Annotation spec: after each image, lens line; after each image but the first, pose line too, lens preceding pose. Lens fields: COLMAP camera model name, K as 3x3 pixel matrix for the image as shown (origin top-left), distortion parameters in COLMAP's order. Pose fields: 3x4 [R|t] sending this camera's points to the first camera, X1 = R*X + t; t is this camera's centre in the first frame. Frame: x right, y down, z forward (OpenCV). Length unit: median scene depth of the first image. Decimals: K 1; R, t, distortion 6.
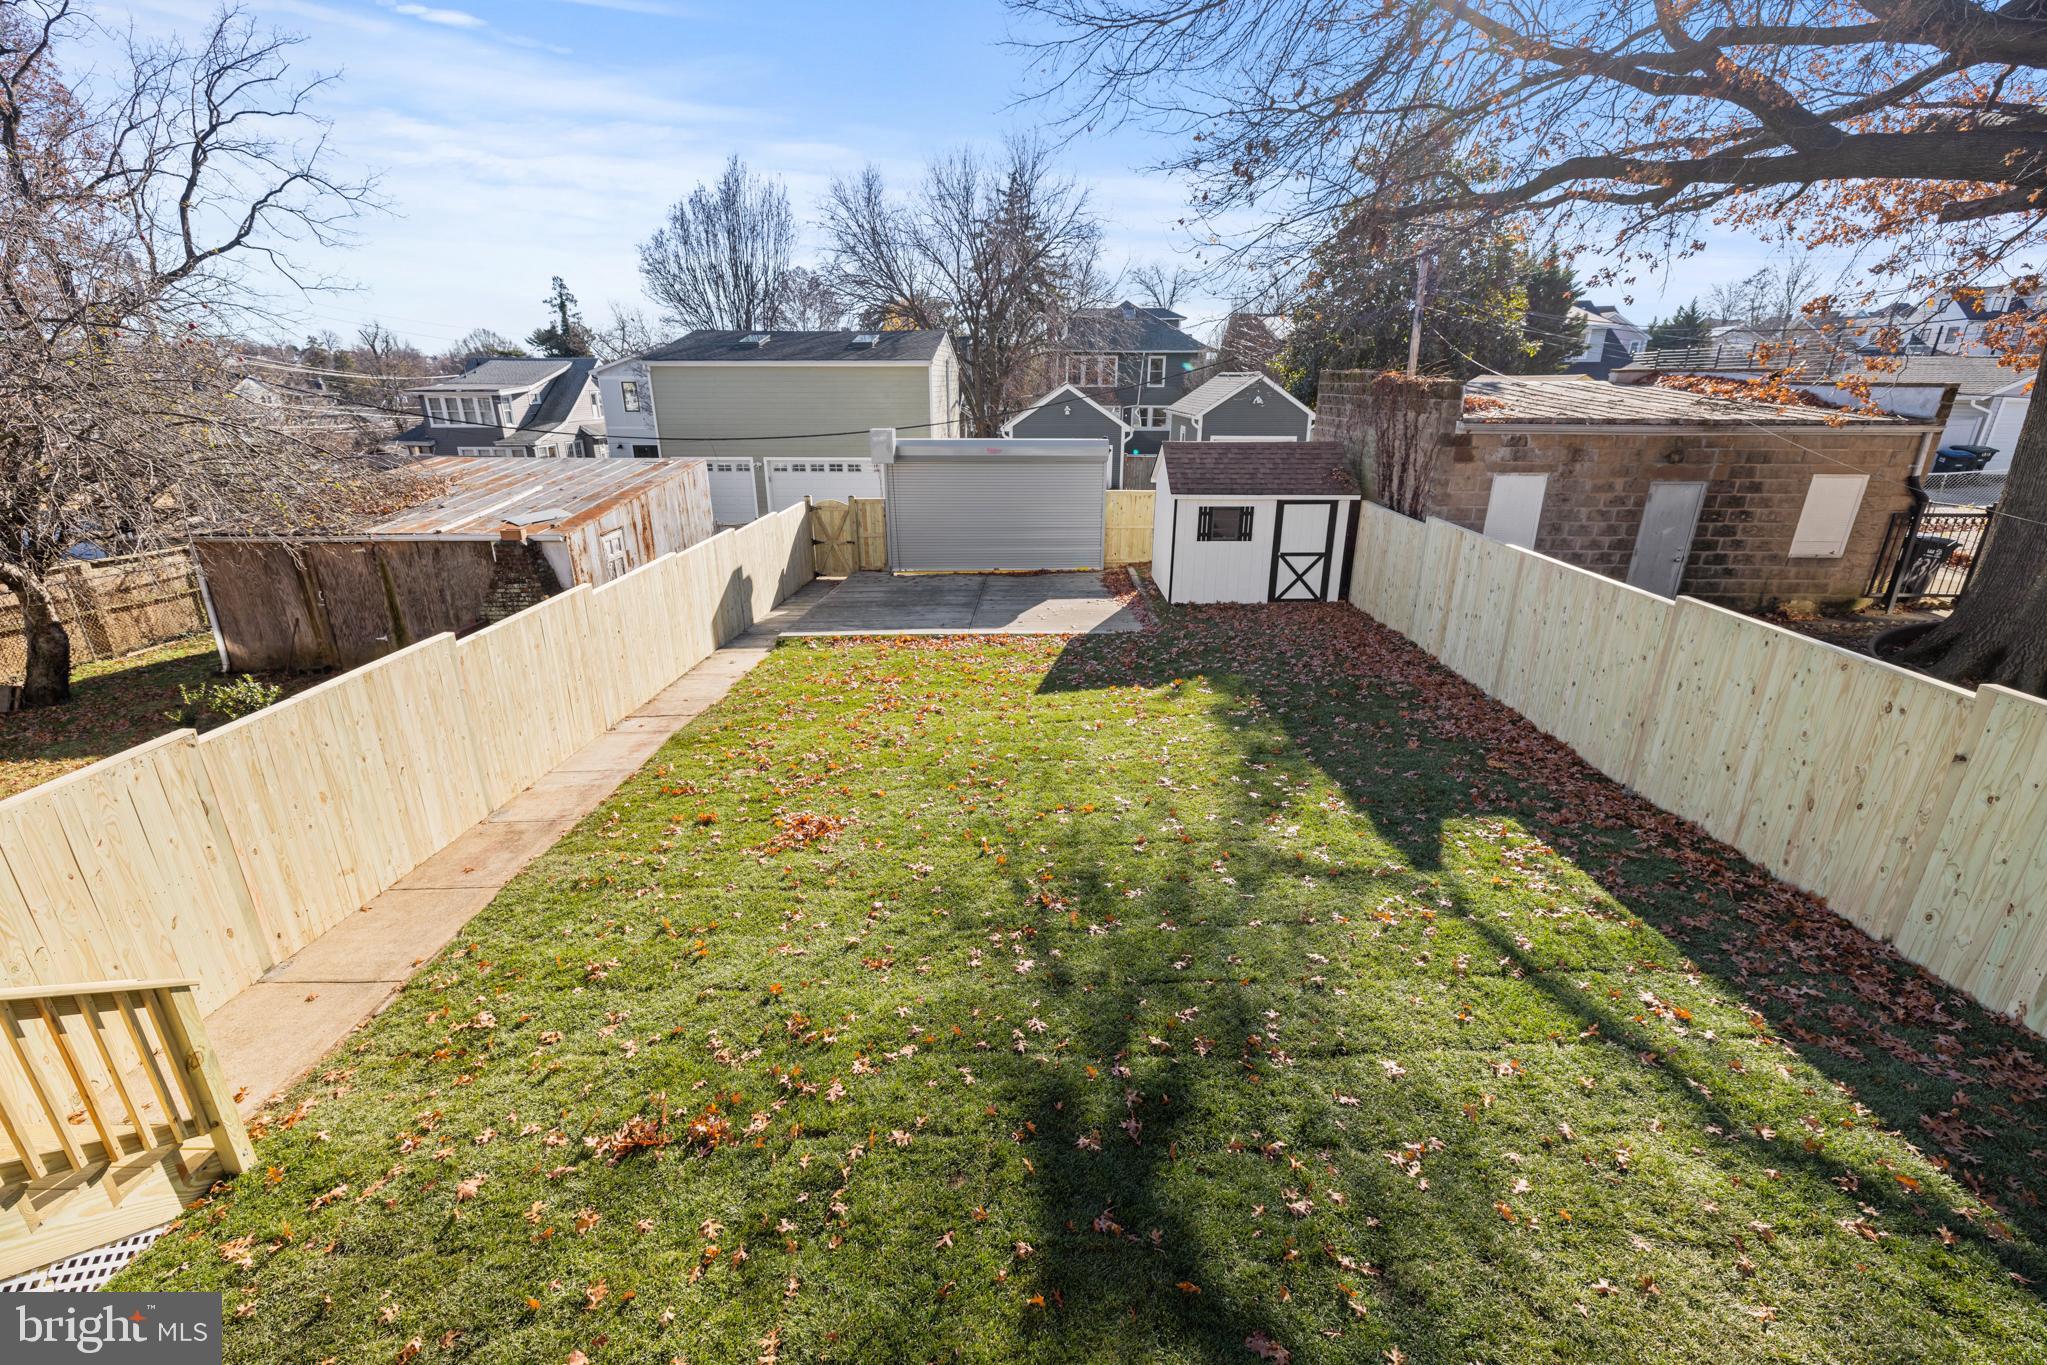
lens RADIAL K [[859.2, 0, 1027.2], [0, 859.2, 672.9], [0, 0, 1]] dist [0.001287, 0.000178]
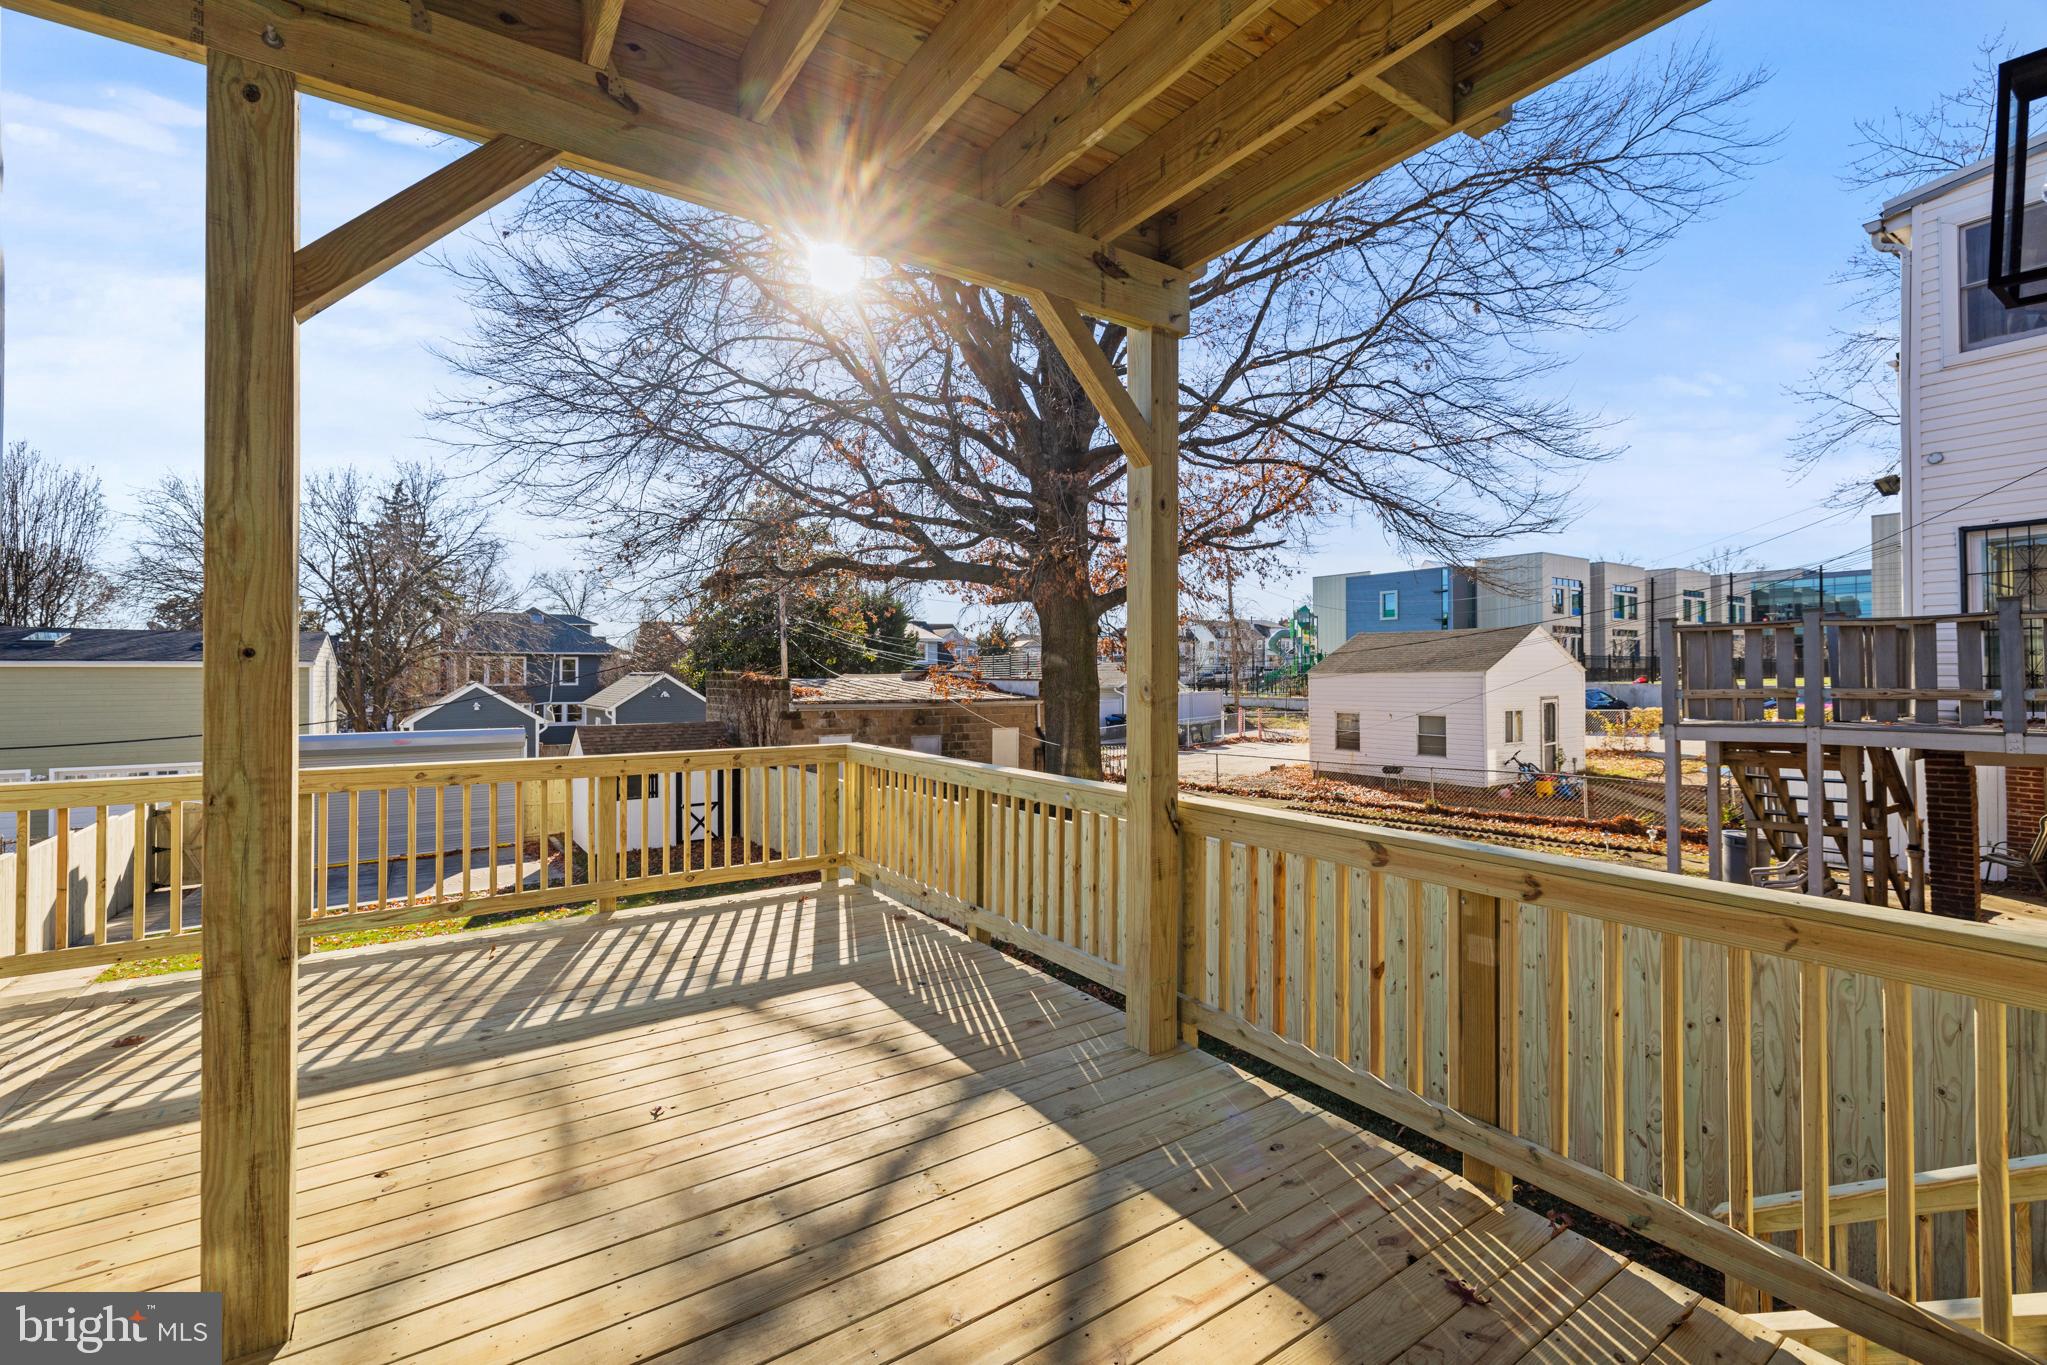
lens RADIAL K [[854.2, 0, 1017.3], [0, 854.2, 677.9], [0, 0, 1]] dist [0.000841, -0.000168]
pose [[0.811815, -0.004592, 0.583897, -0.035877], [0.192725, 0.946039, -0.260512, 0.086235], [-0.551193, 0.324019, 0.768894, -0.253582]]
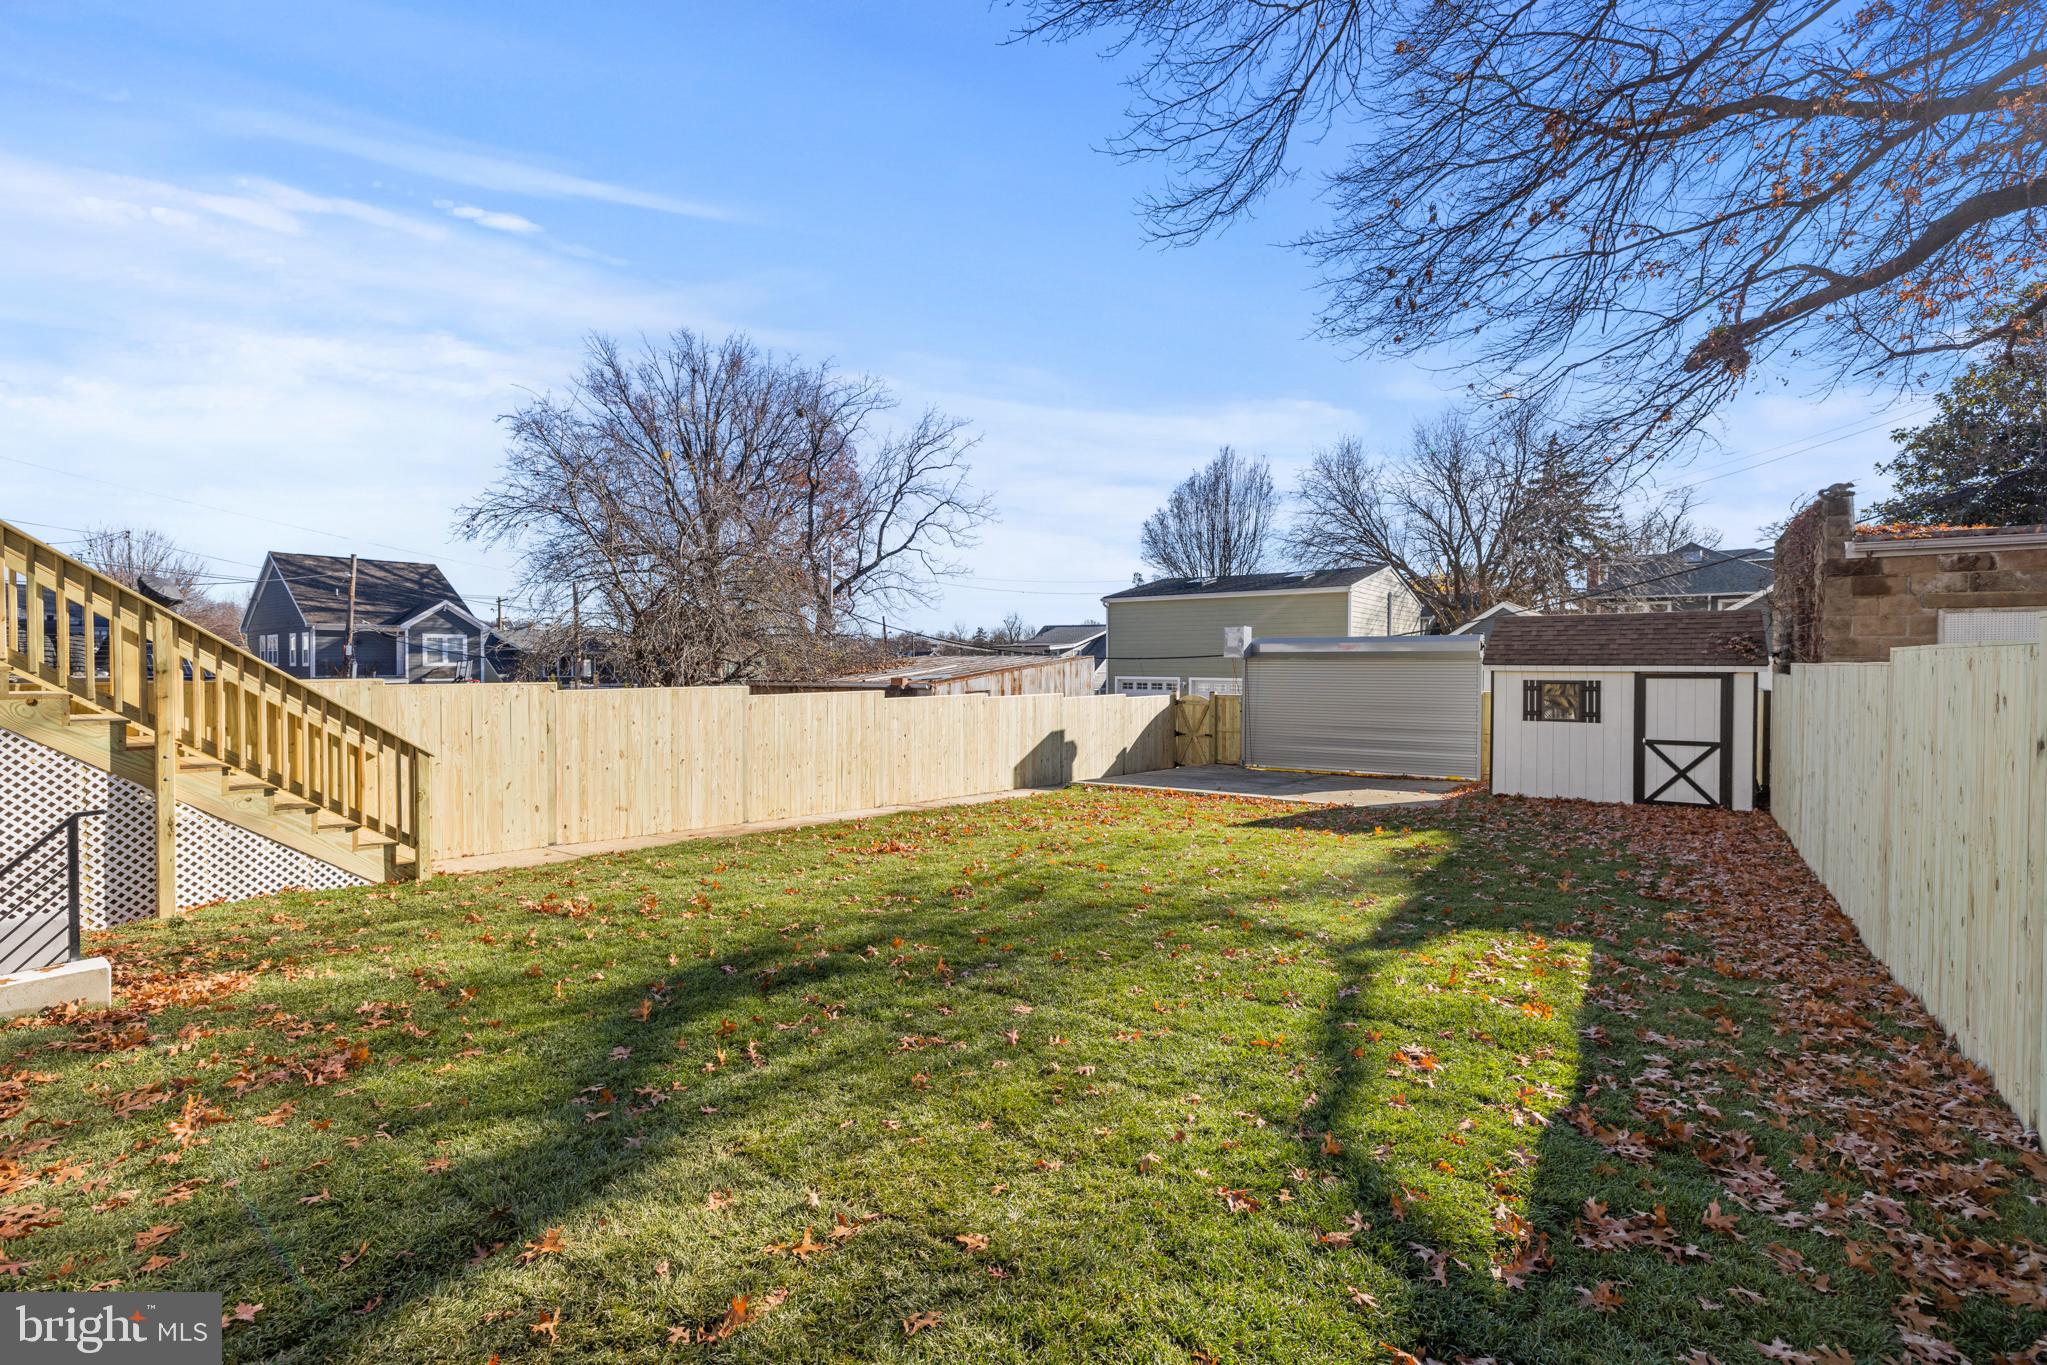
lens RADIAL K [[873.1, 0, 1034.7], [0, 873.1, 670.2], [0, 0, 1]] dist [0.014079, 0.000043]
pose [[0.816975, 0.005023, -0.576651, 0.231830], [-0.190306, 0.946291, -0.261374, 0.089827], [0.544367, 0.323276, 0.774052, 0.042003]]
